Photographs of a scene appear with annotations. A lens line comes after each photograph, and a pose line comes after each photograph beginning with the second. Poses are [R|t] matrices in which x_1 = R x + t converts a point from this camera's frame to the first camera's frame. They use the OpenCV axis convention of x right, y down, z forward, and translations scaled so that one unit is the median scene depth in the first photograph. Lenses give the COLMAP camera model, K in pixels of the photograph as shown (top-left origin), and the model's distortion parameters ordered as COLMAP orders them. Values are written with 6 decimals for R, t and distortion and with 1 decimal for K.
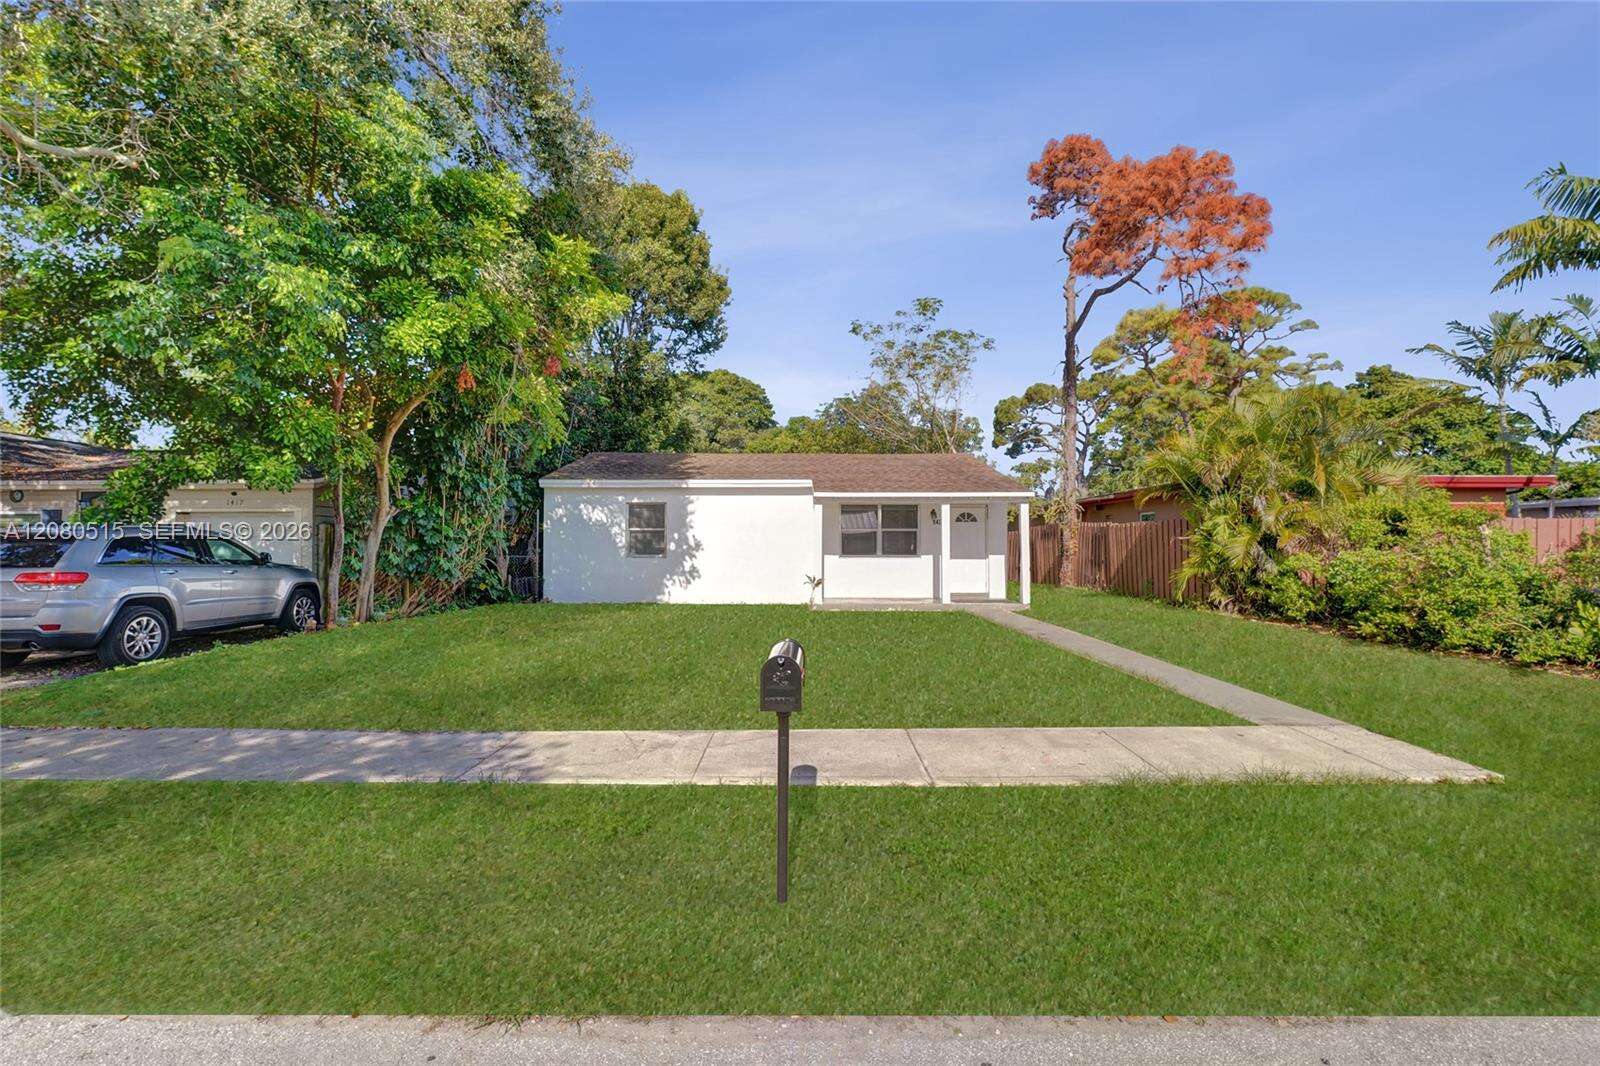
lens RADIAL K [[693.3, 0, 801.0], [0, 693.3, 530.9], [0, 0, 1]] dist [-0.020895, 0.000484]
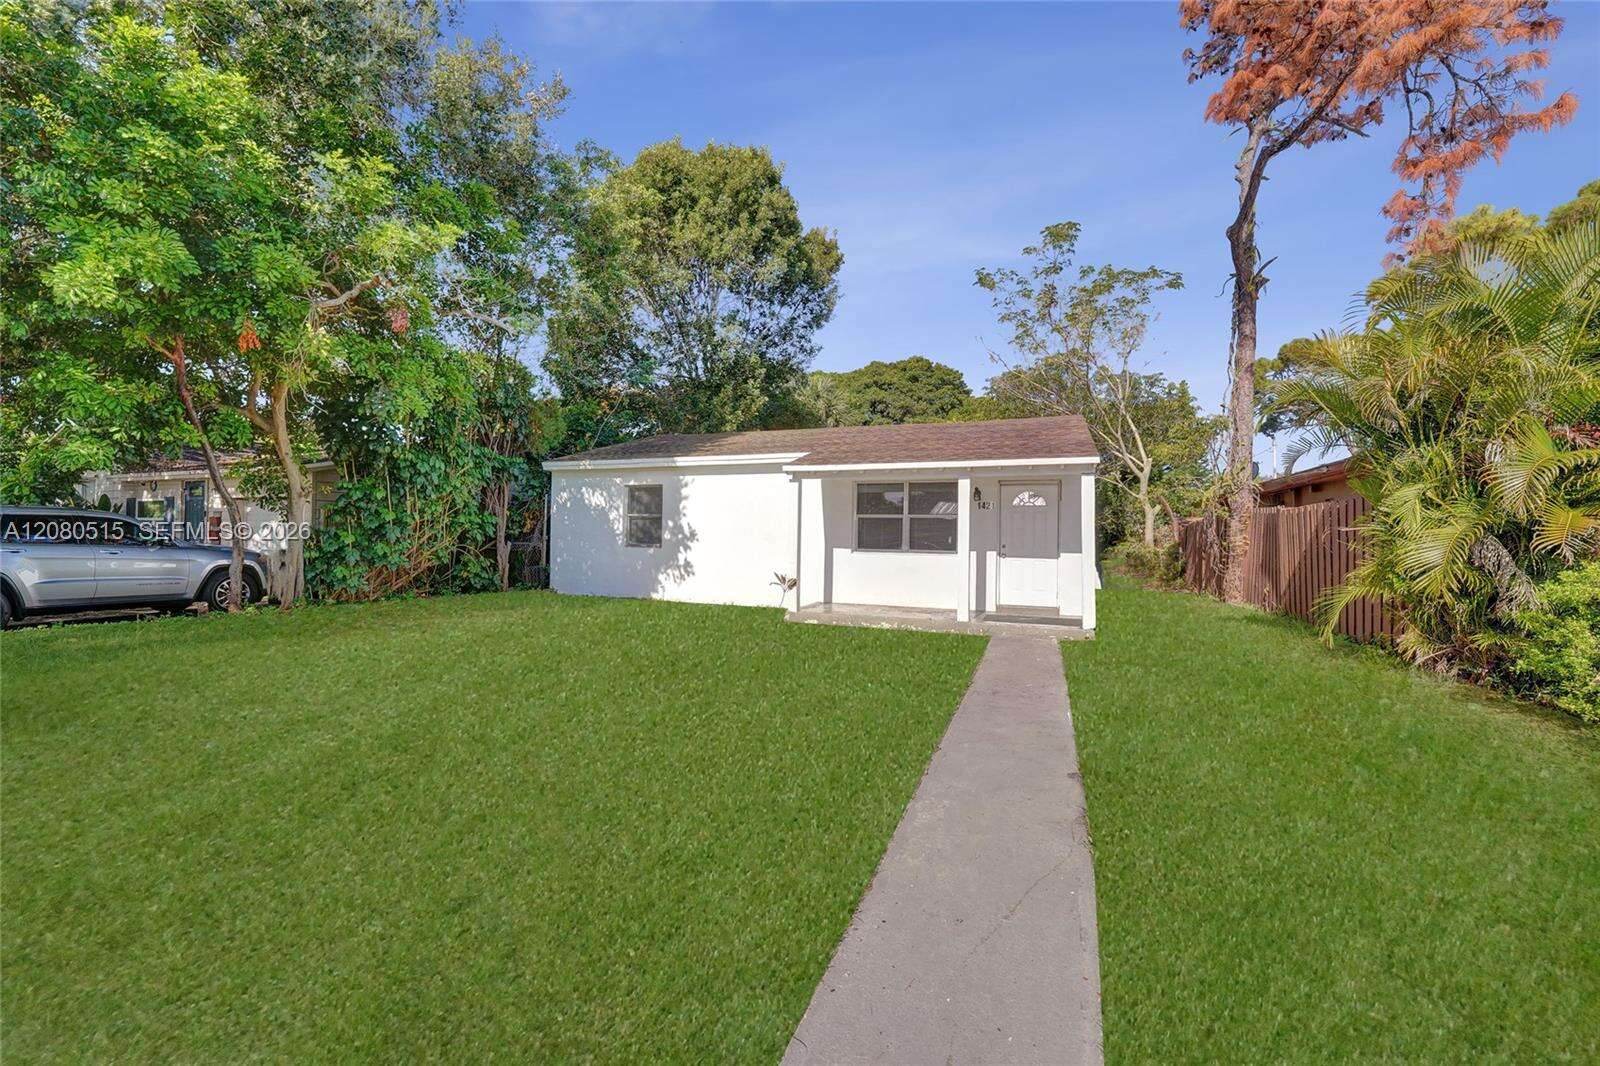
lens RADIAL K [[655.5, 0, 800.0], [0, 655.5, 533.0], [0, 0, 1]] dist [-0.026018, 0.000460]
pose [[0.929546, 0.010472, -0.368557, 0.270158], [-0.005562, 0.999881, 0.014382, 0.006879], [0.368664, -0.011319, 0.929494, 0.299023]]
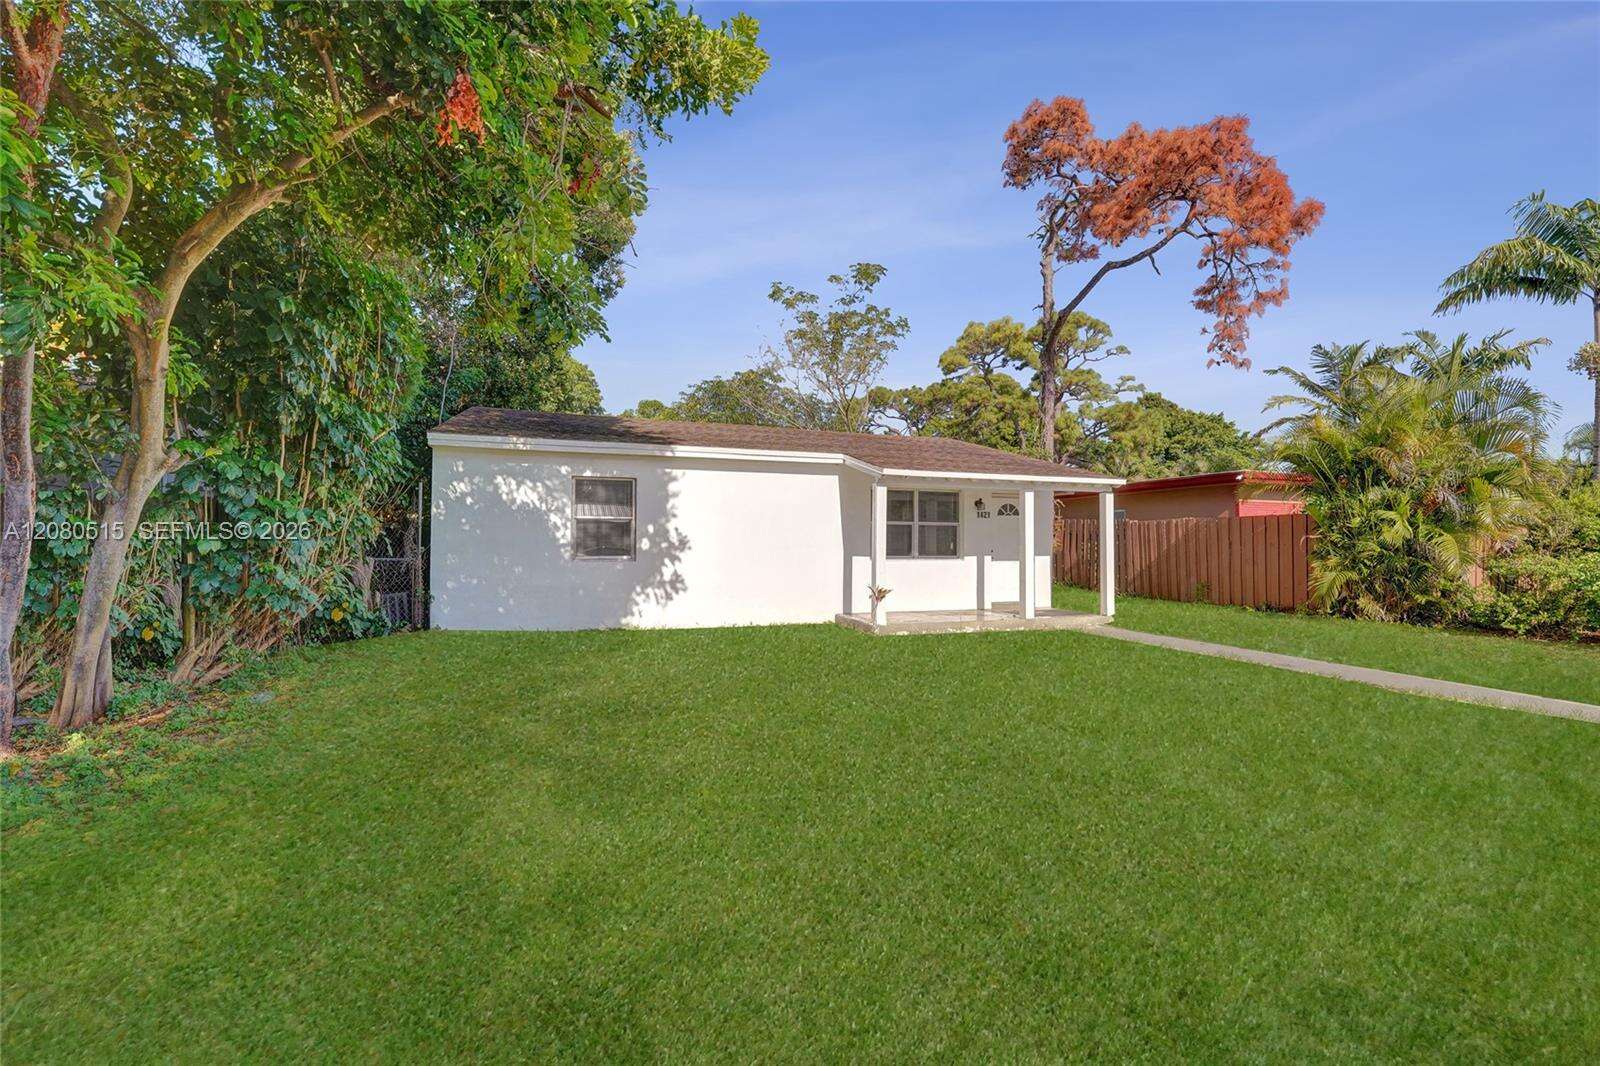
lens RADIAL K [[655.5, 0, 800.0], [0, 655.5, 533.0], [0, 0, 1]] dist [-0.026018, 0.000460]
pose [[0.947181, 0.009435, 0.320561, -0.246965], [-0.011223, 0.999930, 0.003730, 0.007763], [-0.320504, -0.007130, 0.947220, 0.349070]]
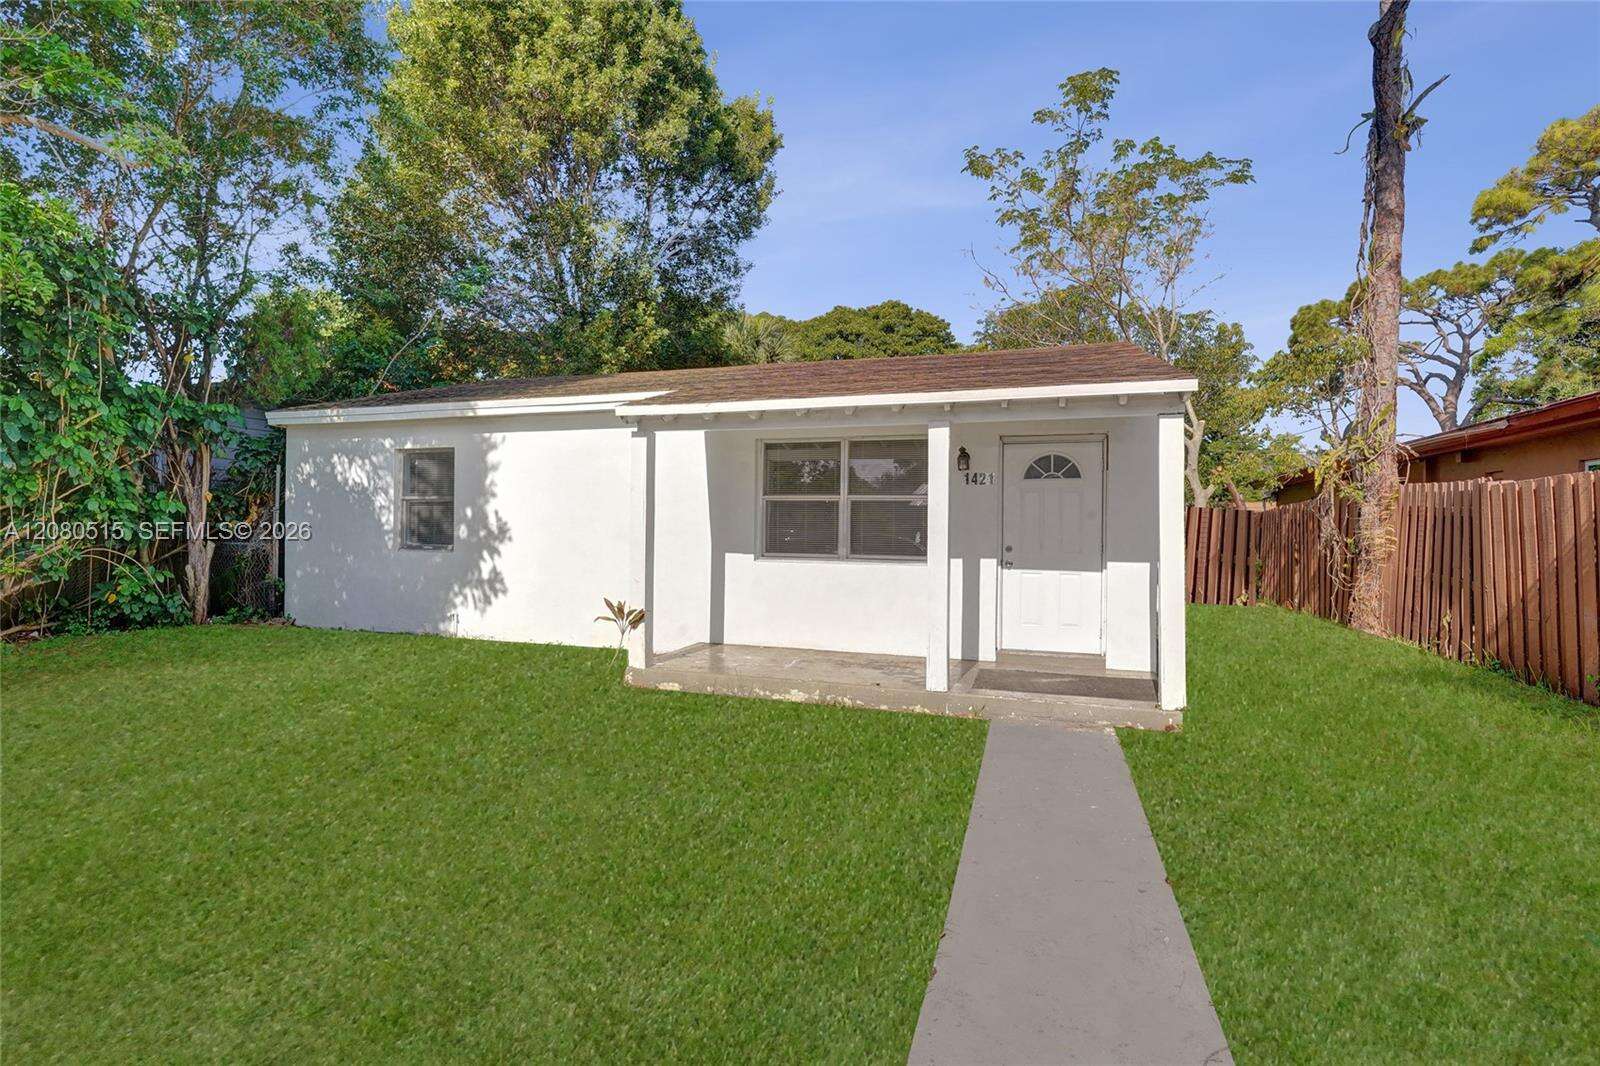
lens RADIAL K [[770.9, 0, 800.0], [0, 770.9, 533.0], [0, 0, 1]] dist [-0.007007, -0.000155]
pose [[0.946783, 0.011592, -0.321663, 0.247016], [-0.002882, 0.999617, 0.027541, 0.006868], [0.321859, -0.025148, 0.946454, 0.525216]]
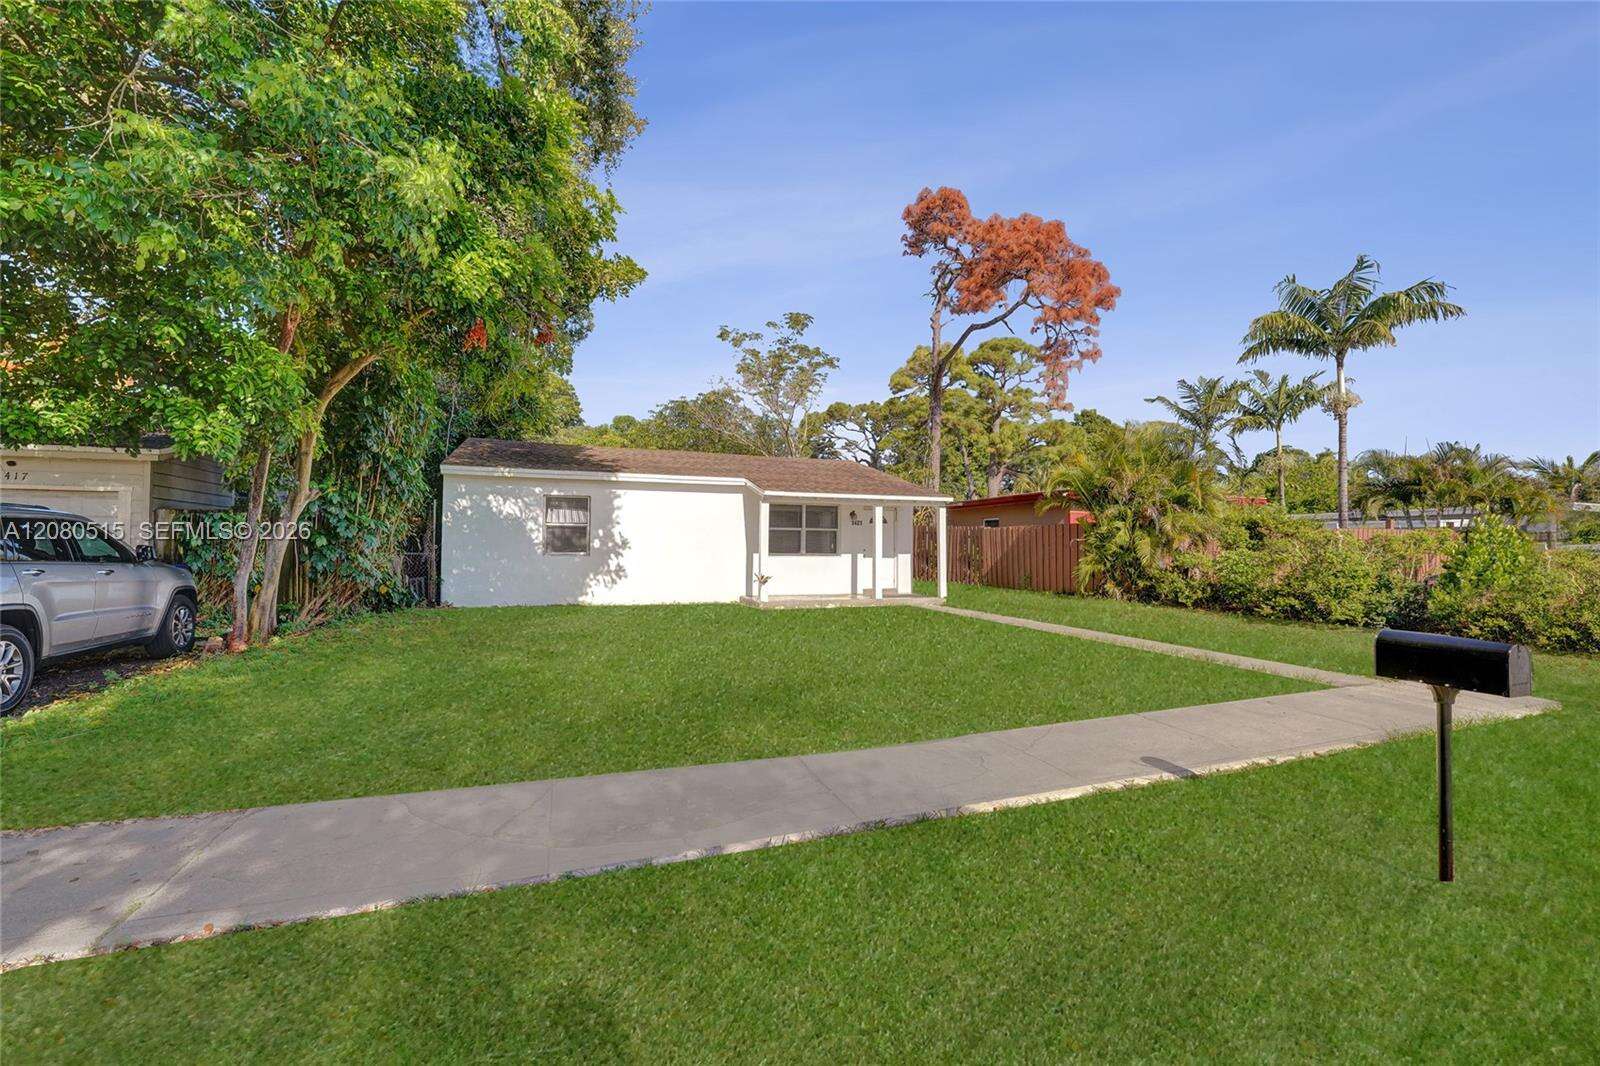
lens RADIAL K [[652.9, 0, 802.3], [0, 652.9, 531.7], [0, 0, 1]] dist [-0.026500, 0.000008]
pose [[0.938630, 0.014839, 0.344606, -0.227925], [-0.014220, 0.999890, -0.004326, 0.006240], [-0.344632, -0.000840, 0.938737, 0.082934]]
